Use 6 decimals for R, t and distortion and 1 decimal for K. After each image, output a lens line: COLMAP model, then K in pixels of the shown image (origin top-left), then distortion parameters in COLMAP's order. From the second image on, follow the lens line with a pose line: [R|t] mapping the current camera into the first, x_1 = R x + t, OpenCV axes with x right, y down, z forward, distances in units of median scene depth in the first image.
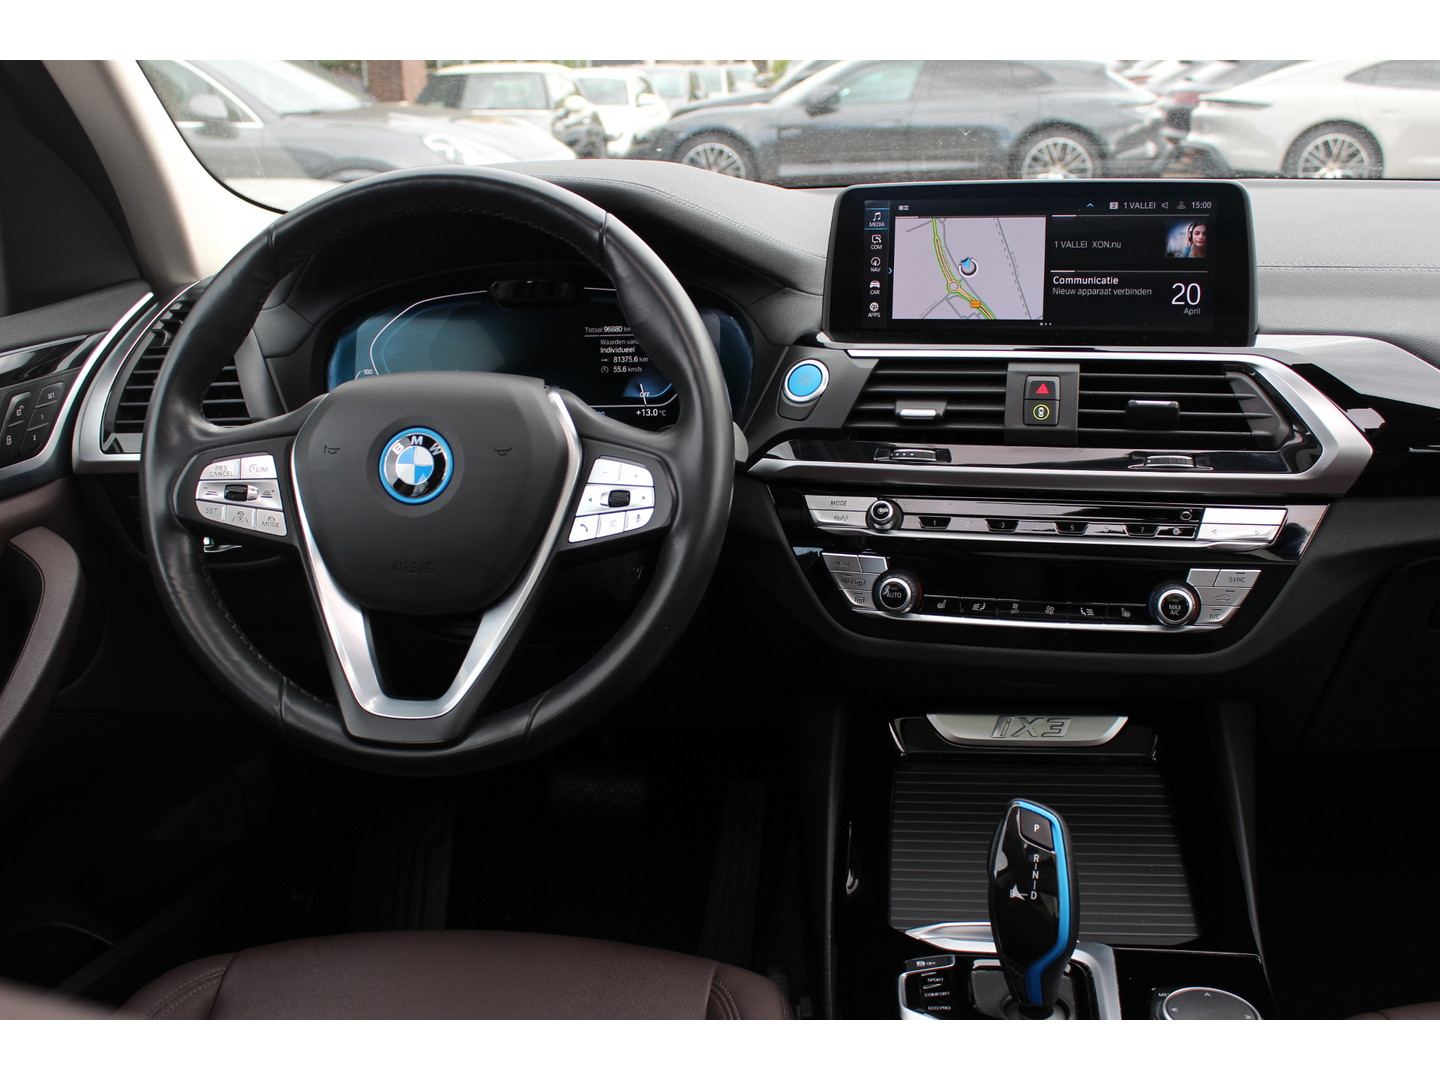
lens RADIAL K [[1445.1, 0, 720.0], [0, 1445.1, 540.0], [0, 0, 1]] dist [-0.144310, 0.168032]
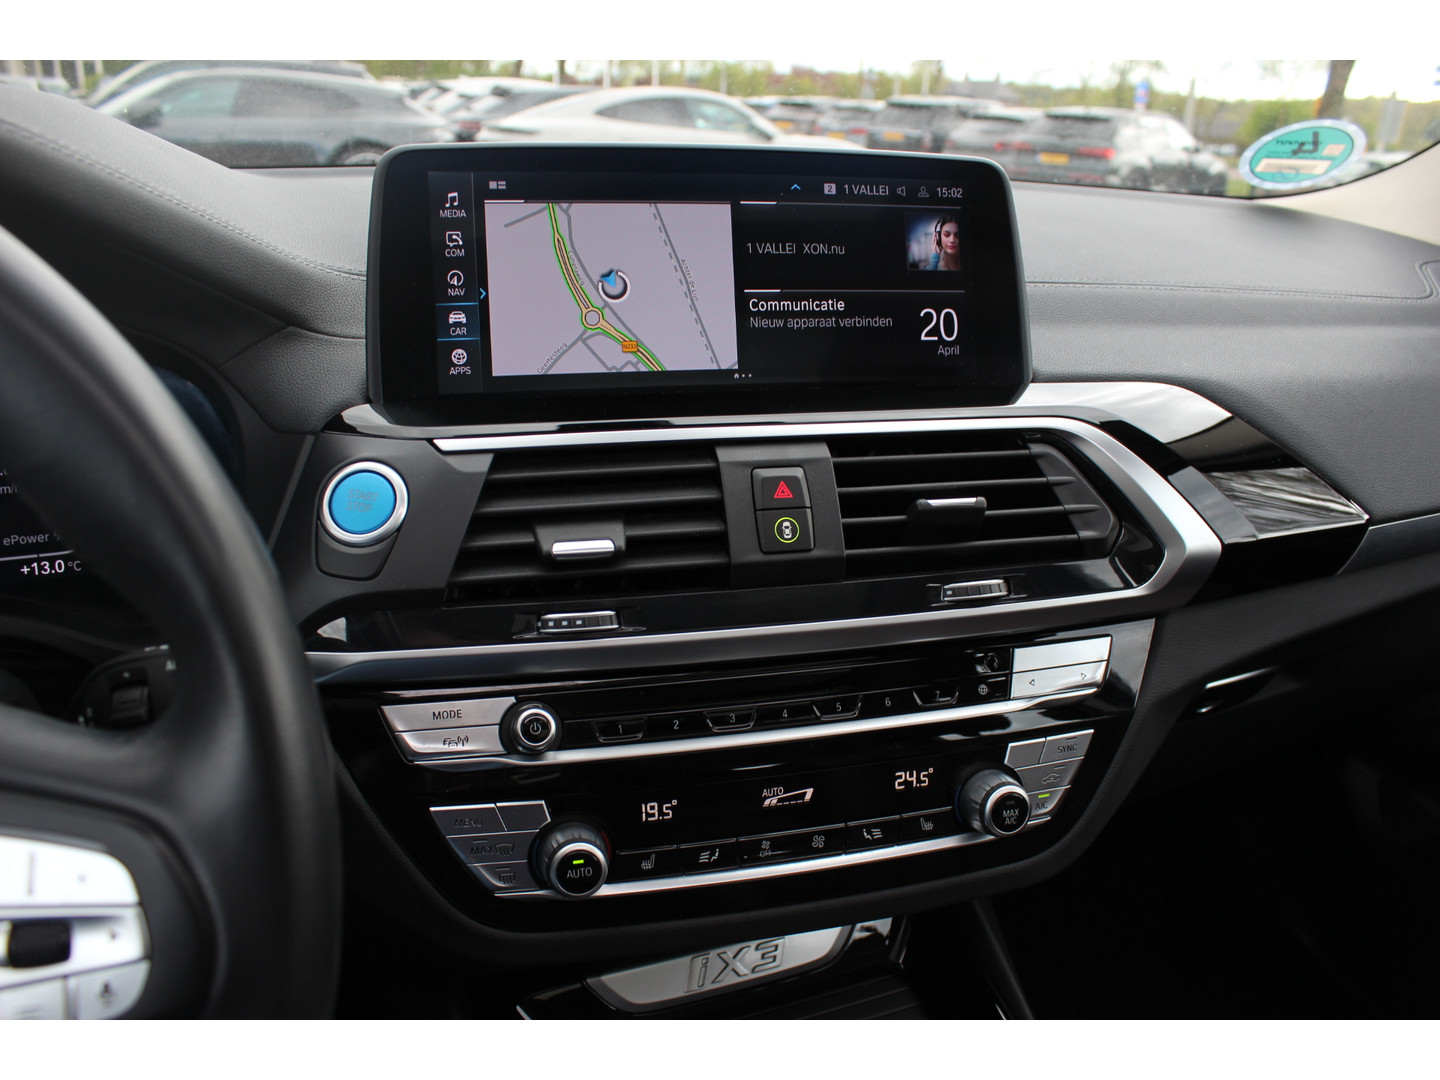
lens RADIAL K [[1174.6, 0, 720.0], [0, 1174.6, 540.0], [0, 0, 1]] dist [-0.177702, 0.164152]
pose [[0.864581, -0.107763, 0.490802, -0.040862], [0.085267, 0.994032, 0.068050, -0.117263], [-0.495205, -0.016985, 0.868610, 0.569006]]
